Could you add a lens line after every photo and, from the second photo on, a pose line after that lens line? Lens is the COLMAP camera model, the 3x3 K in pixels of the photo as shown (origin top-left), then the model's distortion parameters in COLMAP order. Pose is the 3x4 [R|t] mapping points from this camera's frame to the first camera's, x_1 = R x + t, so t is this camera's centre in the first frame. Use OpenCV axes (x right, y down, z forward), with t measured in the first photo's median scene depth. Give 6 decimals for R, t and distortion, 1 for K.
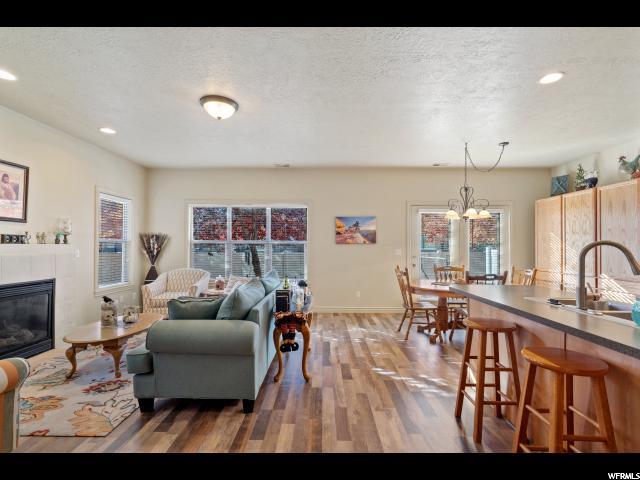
lens RADIAL K [[292.8, 0, 320.1], [0, 292.8, 234.4], [0, 0, 1]] dist [-0.002656, -0.000282]
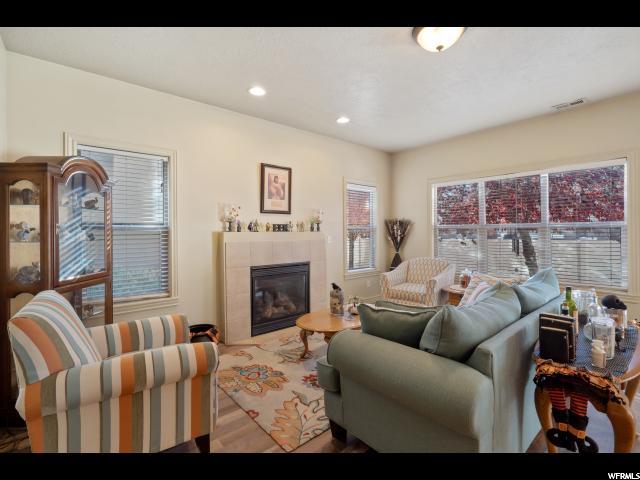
lens RADIAL K [[292.8, 0, 320.1], [0, 292.8, 234.4], [0, 0, 1]] dist [-0.002656, -0.000282]
pose [[0.654483, -0.004474, -0.756063, -0.009498], [0.040848, 0.998731, 0.029451, 0.013682], [0.754972, -0.050159, 0.653836, 0.311324]]
